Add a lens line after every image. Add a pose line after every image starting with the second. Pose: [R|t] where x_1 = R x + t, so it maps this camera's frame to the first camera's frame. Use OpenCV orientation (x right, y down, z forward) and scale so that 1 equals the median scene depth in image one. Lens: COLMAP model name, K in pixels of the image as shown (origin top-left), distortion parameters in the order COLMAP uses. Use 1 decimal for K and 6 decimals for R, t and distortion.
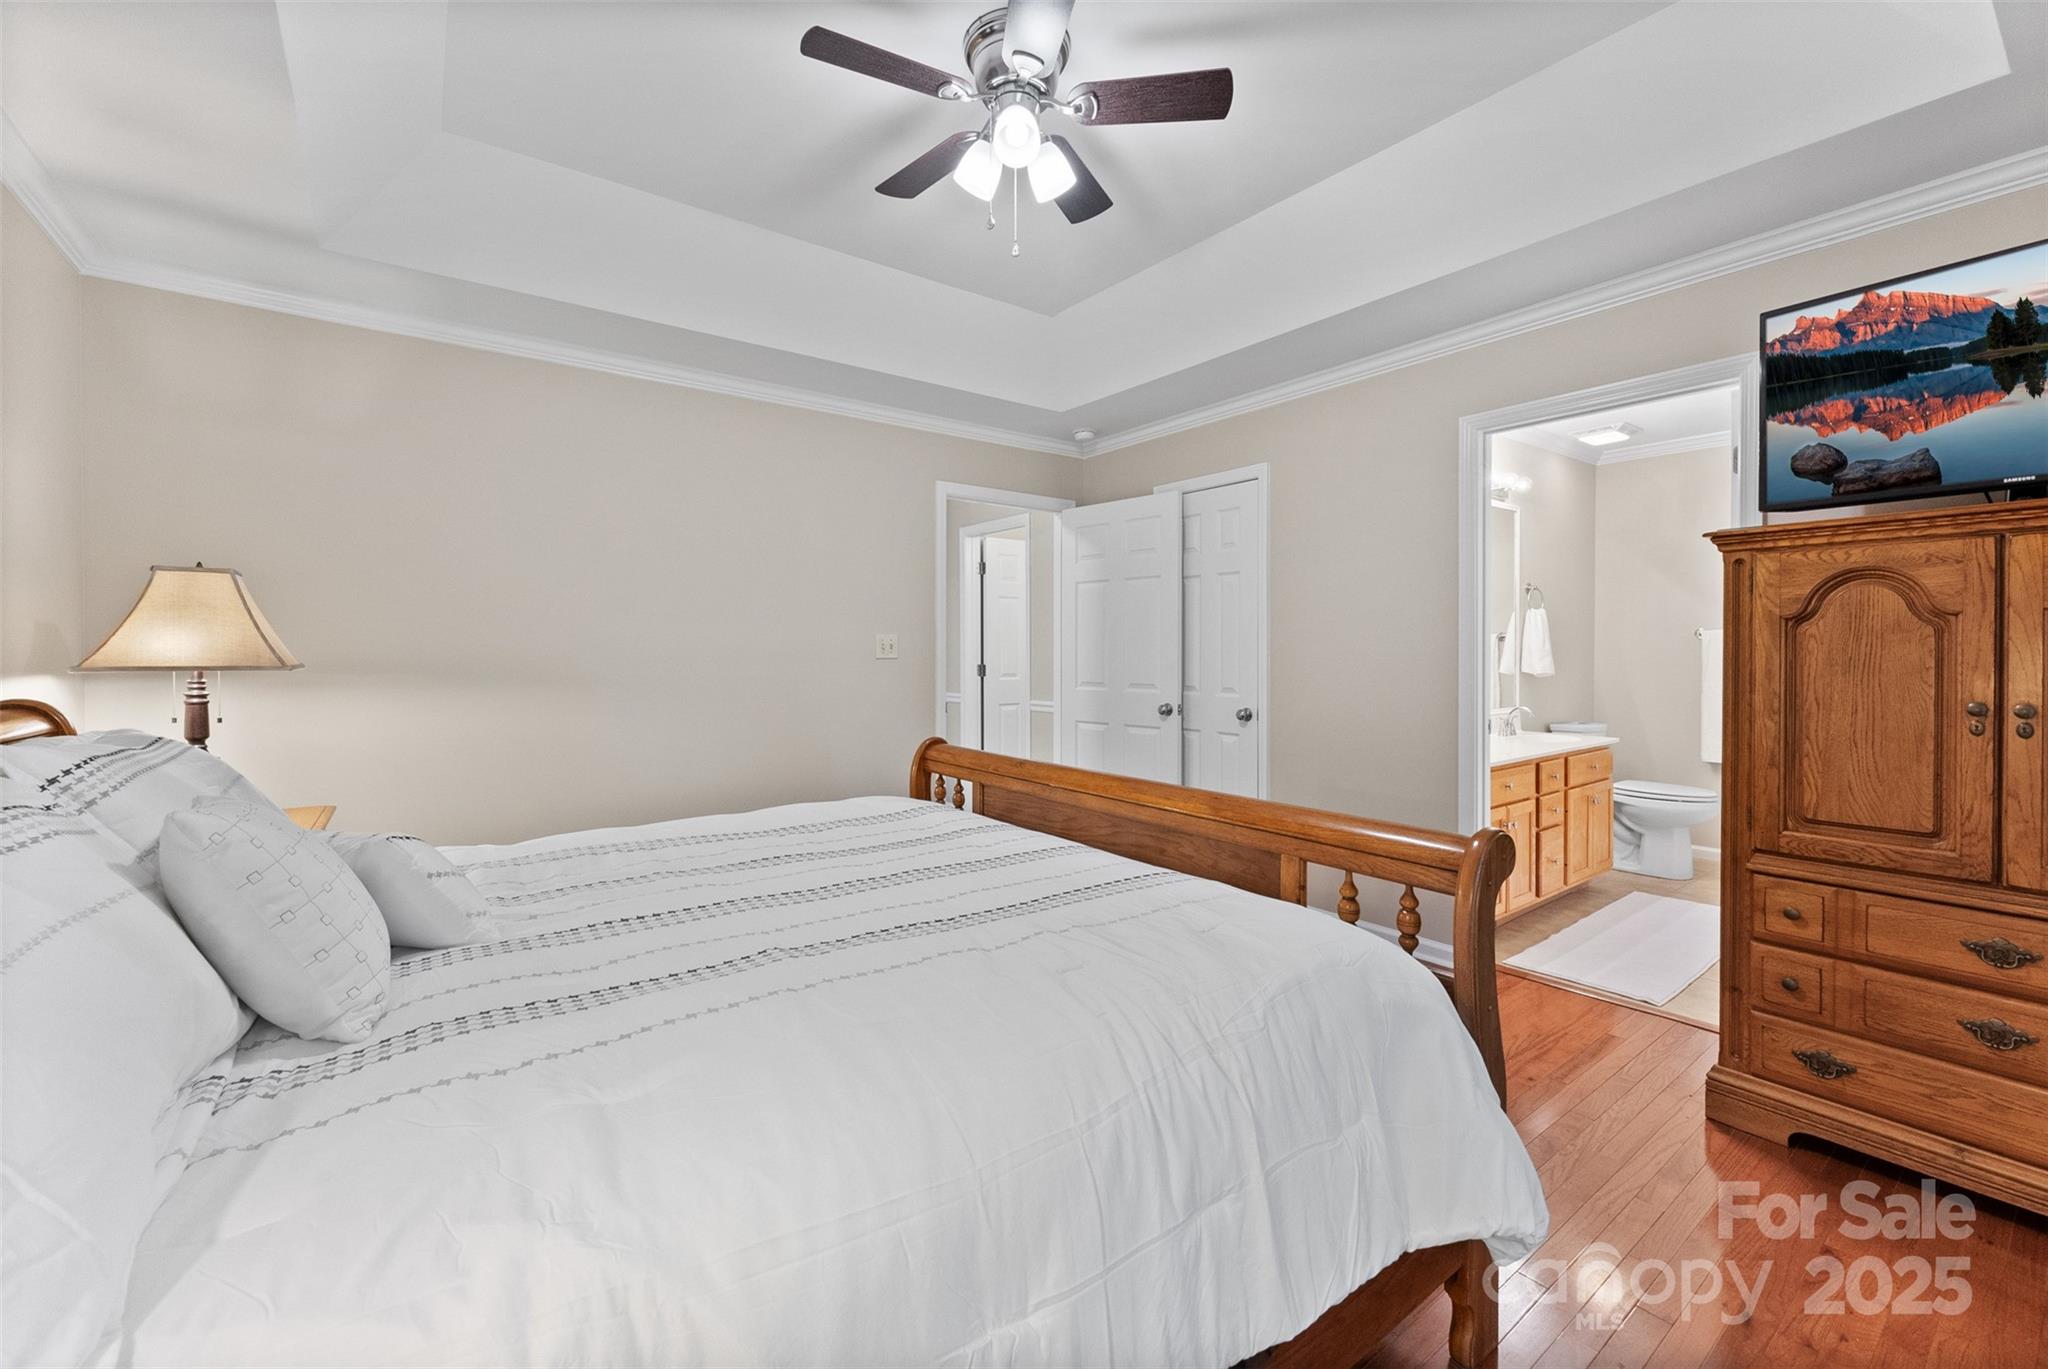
lens RADIAL K [[836.8, 0, 1026.1], [0, 836.8, 678.5], [0, 0, 1]] dist [0.000065, 0.000549]
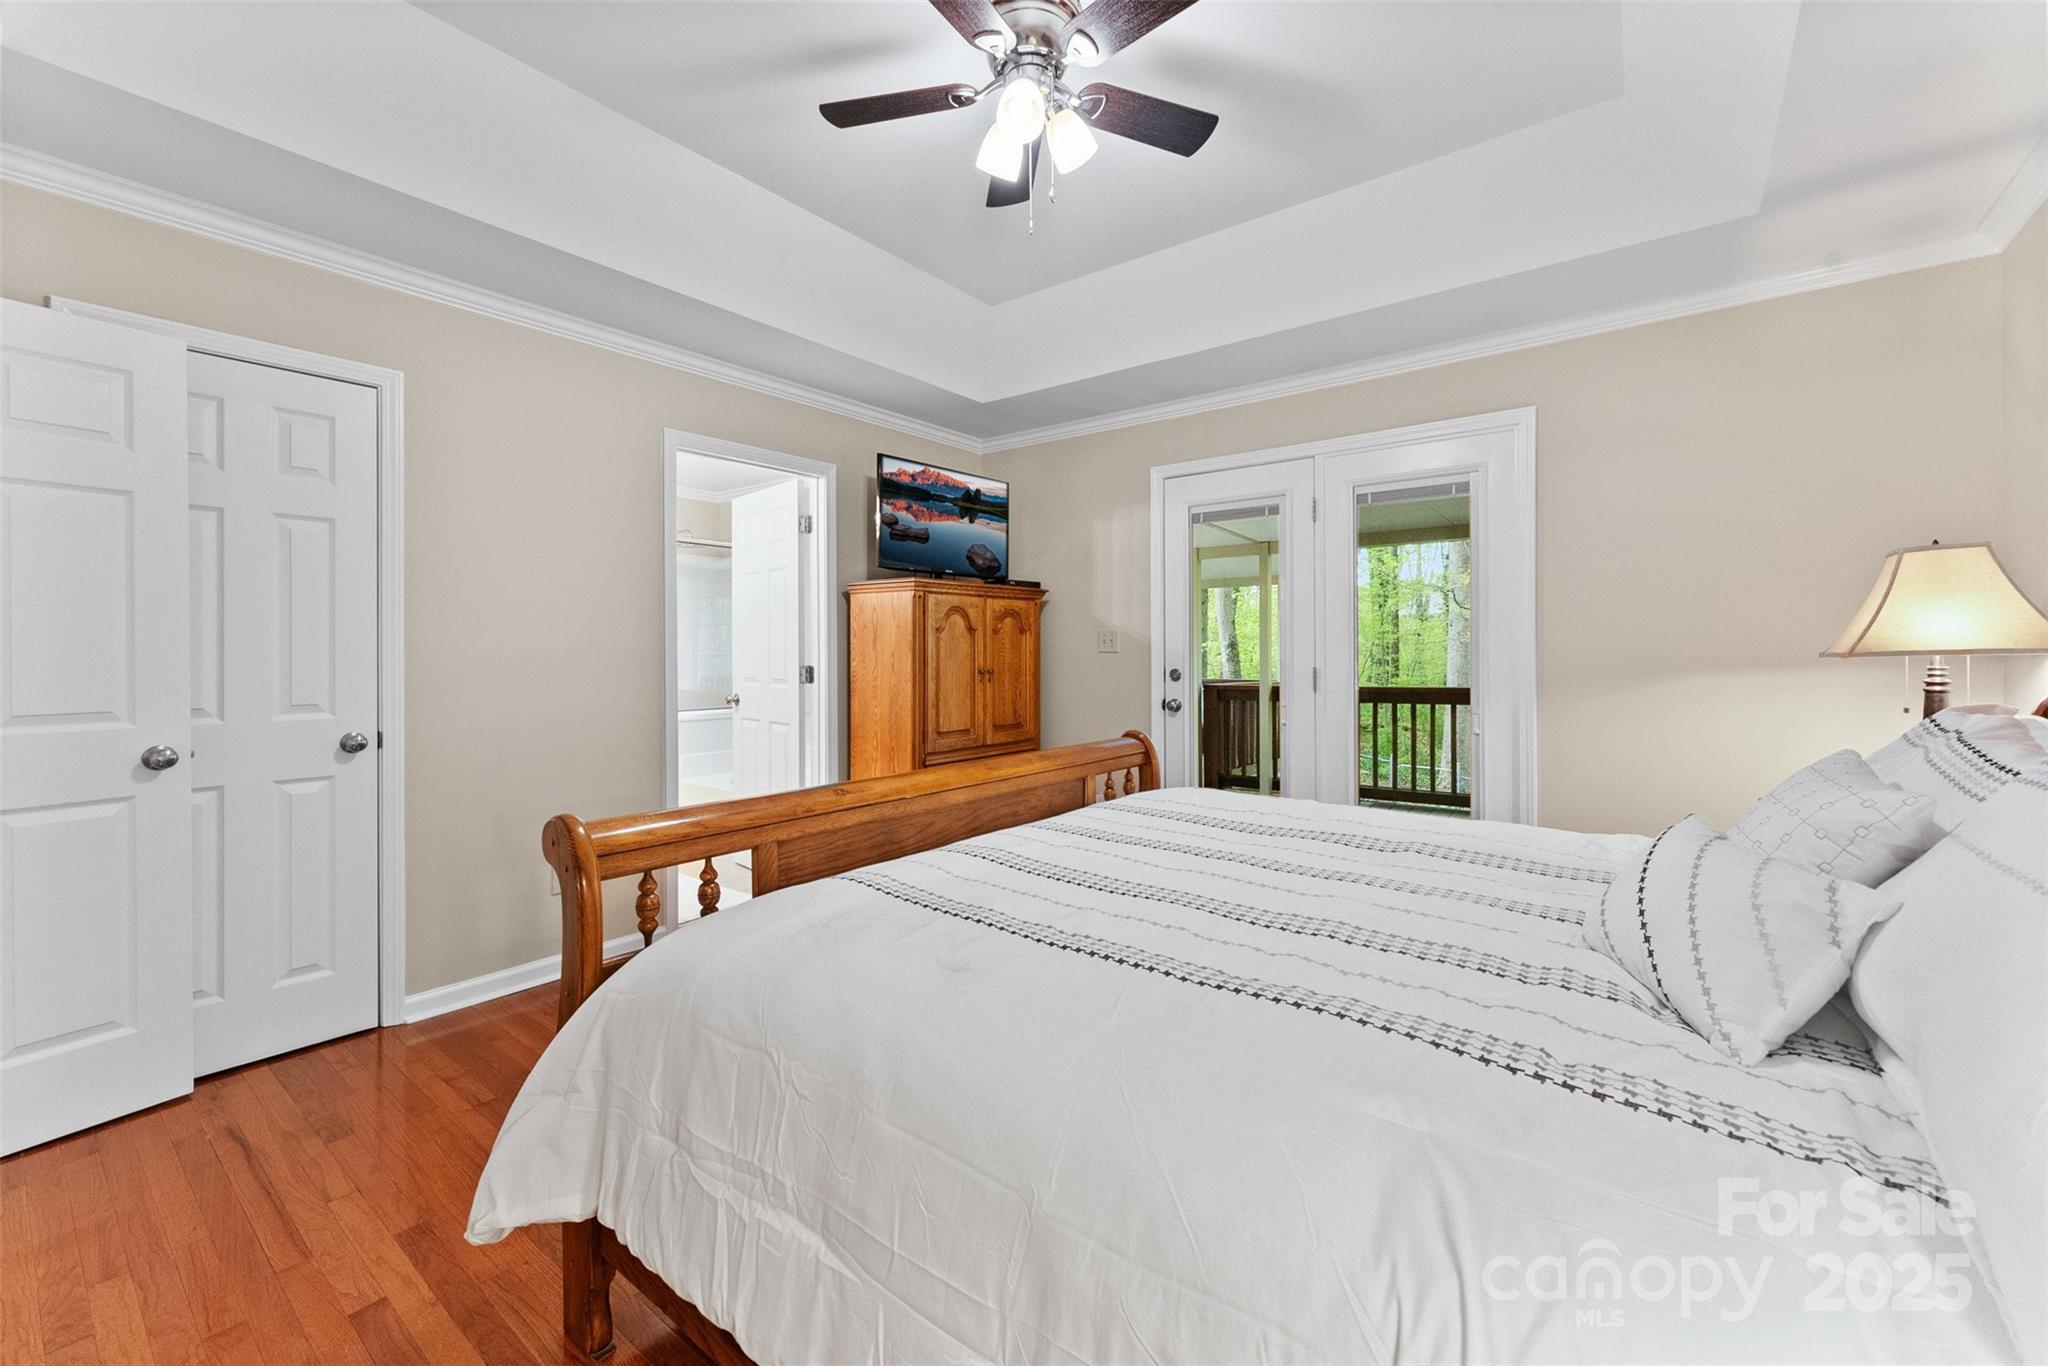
lens RADIAL K [[836.8, 0, 1026.1], [0, 836.8, 677.0], [0, 0, 1]] dist [0.000065, 0.000549]
pose [[-0.273170, -0.028642, 0.961539, -1.013779], [0.033554, 0.998665, 0.039280, -0.031263], [-0.961380, 0.042994, -0.271845, 1.364035]]
